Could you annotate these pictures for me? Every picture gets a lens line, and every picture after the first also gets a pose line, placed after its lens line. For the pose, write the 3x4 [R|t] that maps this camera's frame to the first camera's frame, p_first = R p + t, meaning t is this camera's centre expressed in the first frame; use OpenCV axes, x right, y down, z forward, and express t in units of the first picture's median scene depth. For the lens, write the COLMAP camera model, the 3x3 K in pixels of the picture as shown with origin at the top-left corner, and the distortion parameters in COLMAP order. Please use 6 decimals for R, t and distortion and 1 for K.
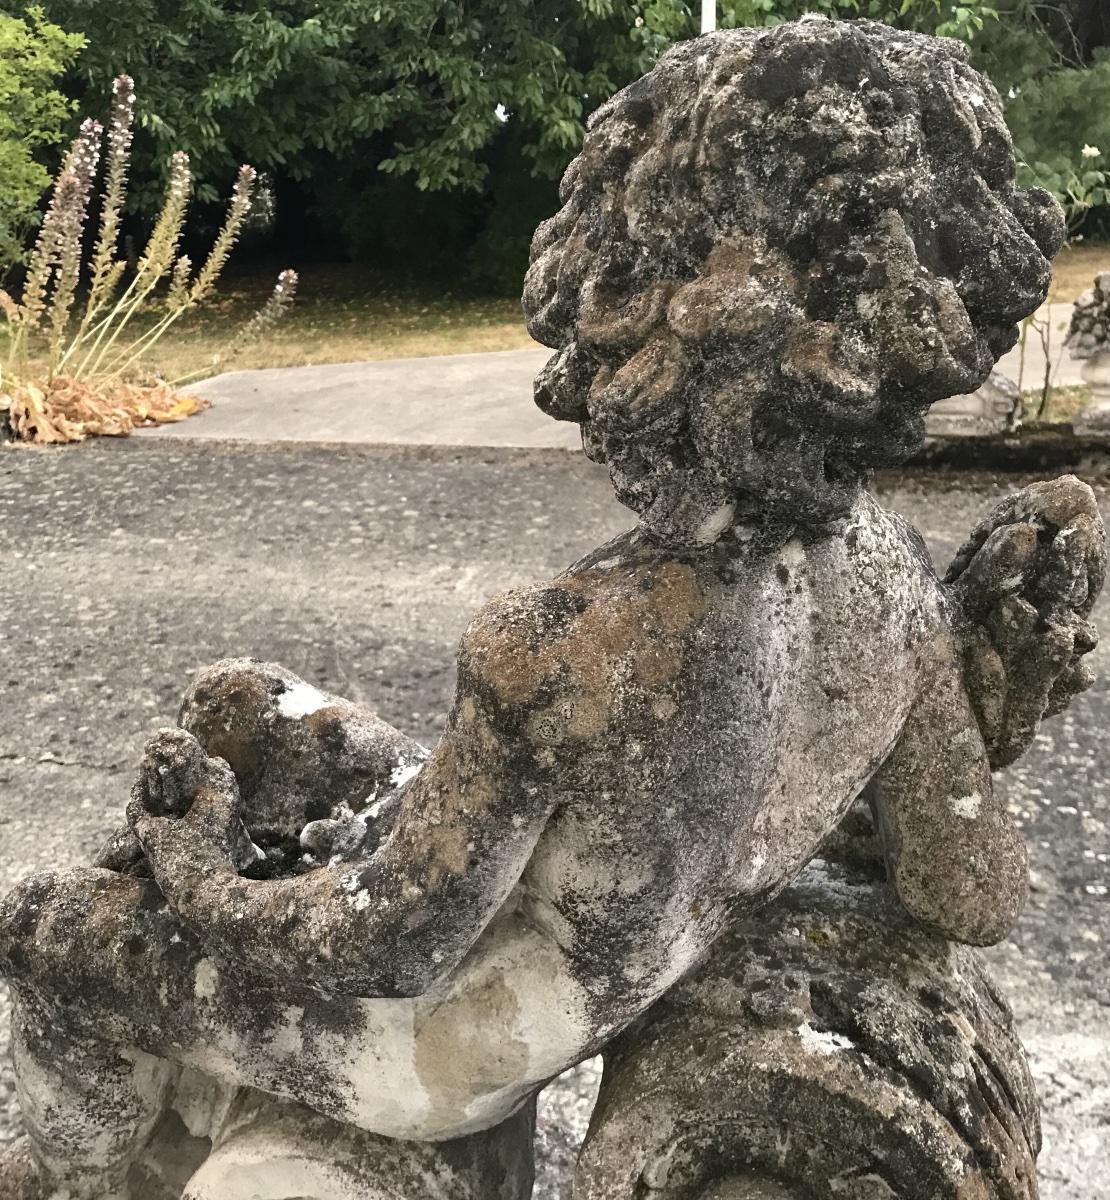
lens RADIAL K [[1205.5, 0, 552.5], [0, 1205.5, 597.5], [0, 0, 1]] dist [-0.017202, 0.000000]
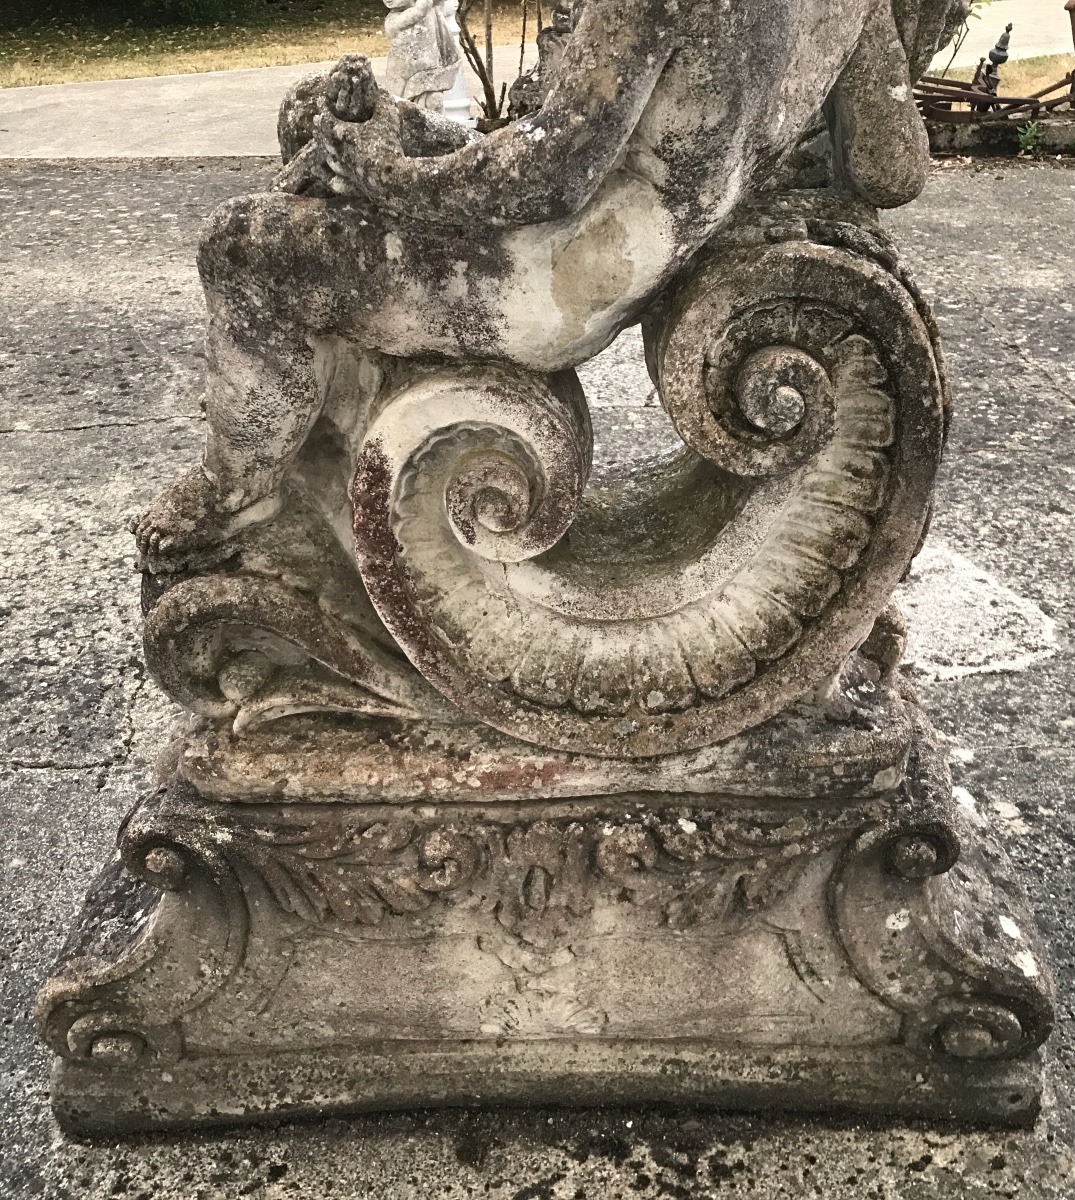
lens RADIAL K [[1198.4, 0, 538.5], [0, 1198.4, 600.5], [0, 0, 1]] dist [-0.015859, 0.000000]
pose [[0.970351, -0.106954, 0.216749, -0.488258], [0.064696, 0.978977, 0.193439, 0.480533], [-0.232881, -0.173681, 0.956871, -0.437903]]
